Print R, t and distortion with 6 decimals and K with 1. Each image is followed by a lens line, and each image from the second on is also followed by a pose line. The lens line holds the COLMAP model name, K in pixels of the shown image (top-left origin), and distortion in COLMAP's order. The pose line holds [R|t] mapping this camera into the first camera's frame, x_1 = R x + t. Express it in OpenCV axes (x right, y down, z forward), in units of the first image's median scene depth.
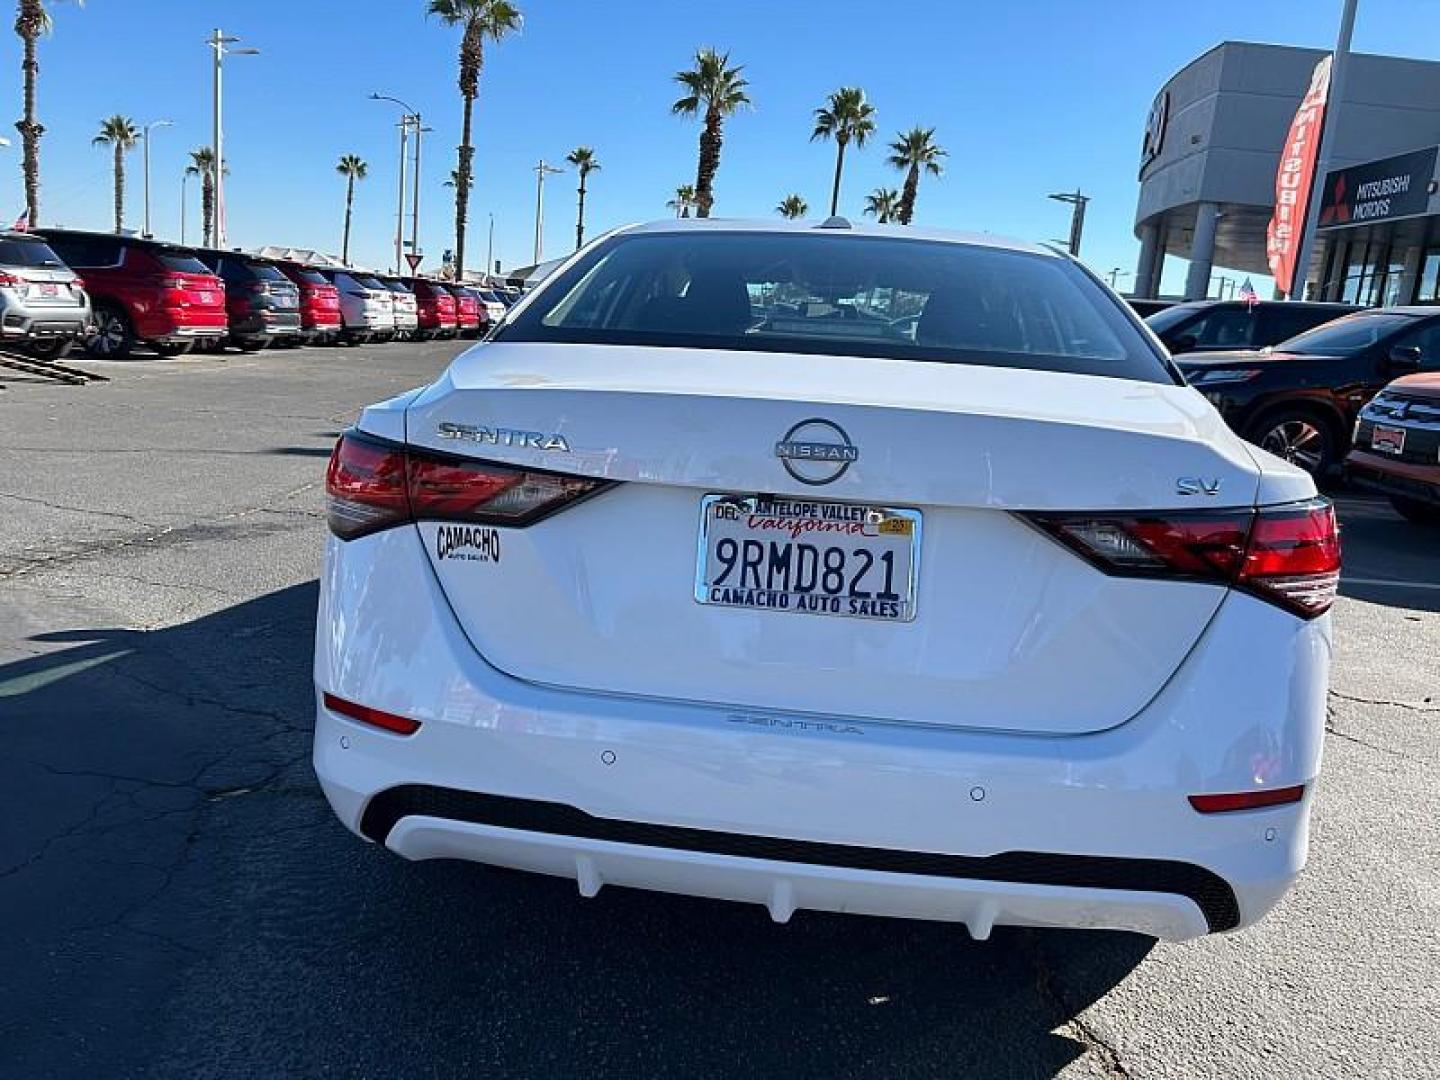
lens RADIAL K [[1076.0, 0, 719.3], [0, 1076.0, 531.9], [0, 0, 1]] dist [0.042678, -0.042436]
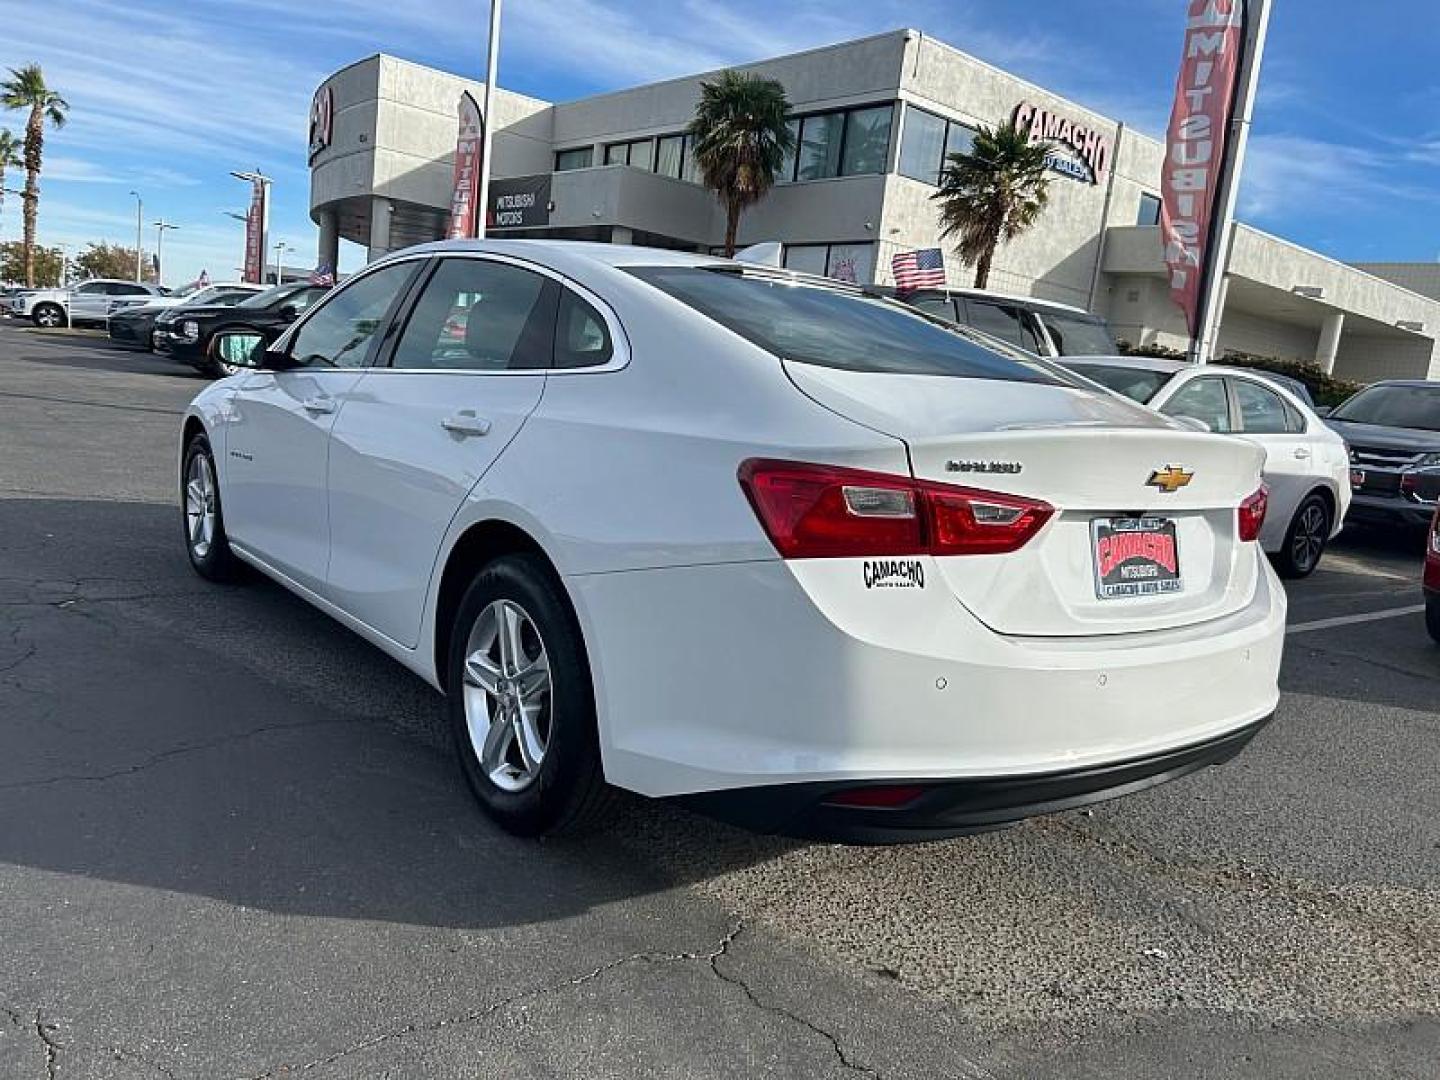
lens RADIAL K [[1076.0, 0, 686.6], [0, 1076.0, 544.6], [0, 0, 1]] dist [0.042678, -0.042436]
pose [[0.762096, -0.106239, 0.638689, -0.045685], [0.084226, 0.994331, 0.064897, 0.006308], [-0.641963, 0.004336, 0.766723, -0.045223]]
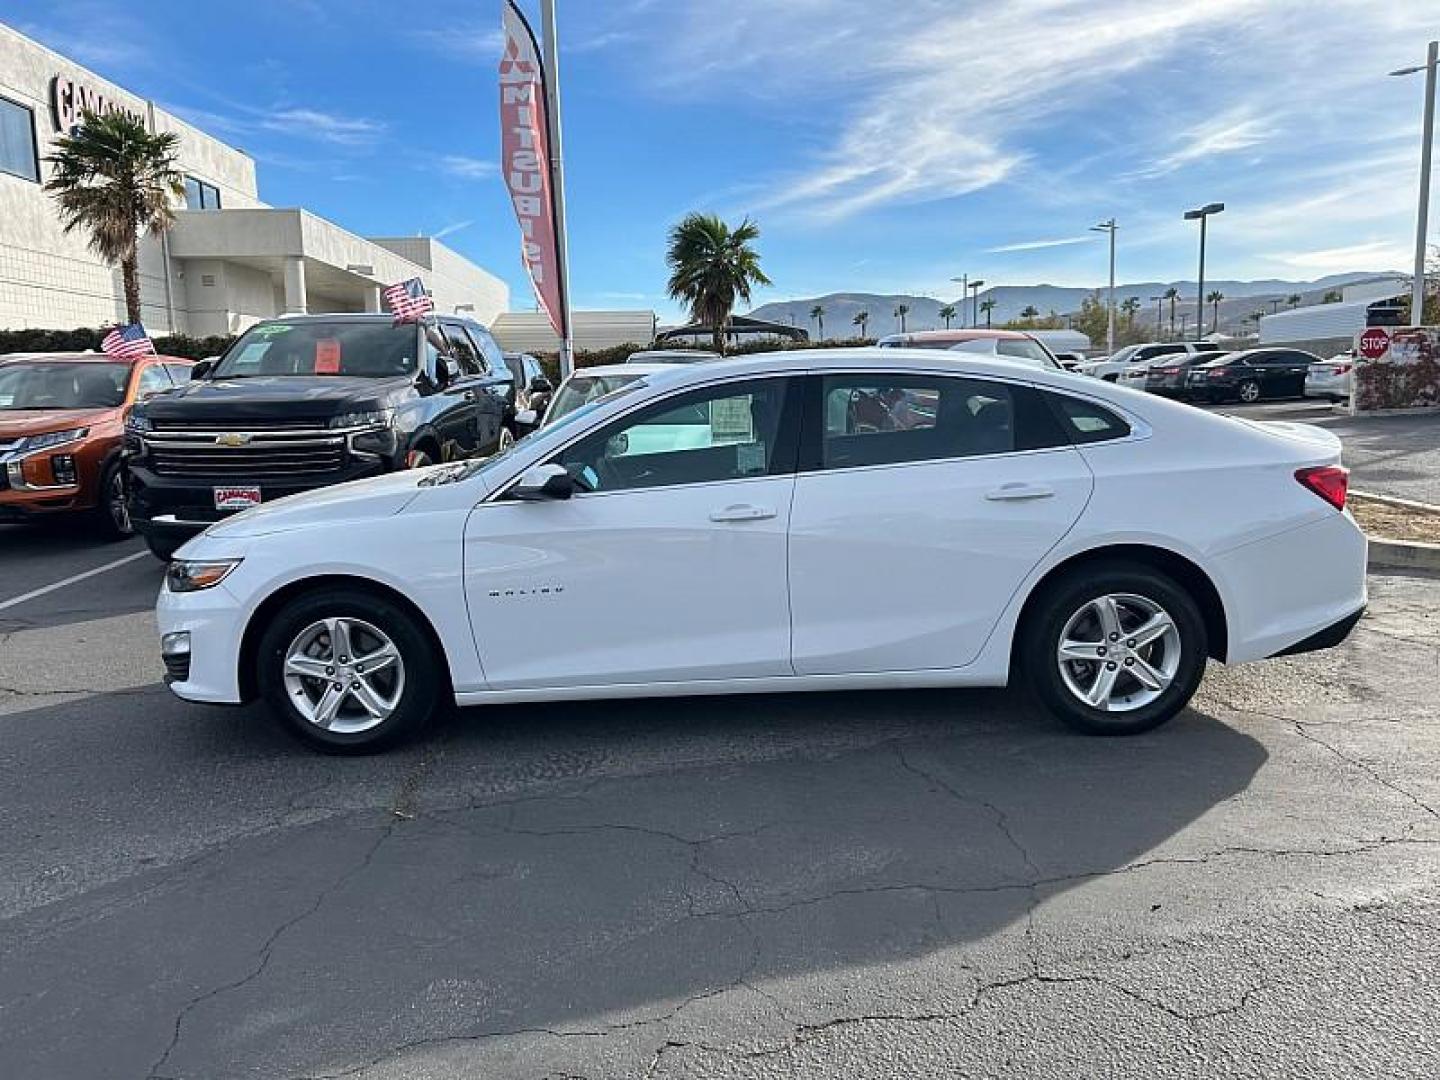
lens RADIAL K [[1123.1, 0, 715.2], [0, 1123.1, 537.8], [0, 0, 1]] dist [0.006783, -0.017731]
pose [[-0.051733, -0.217961, 0.974585, -0.107322], [0.218052, 0.949880, 0.224010, -0.019469], [-0.974565, 0.224099, -0.001613, 0.033330]]
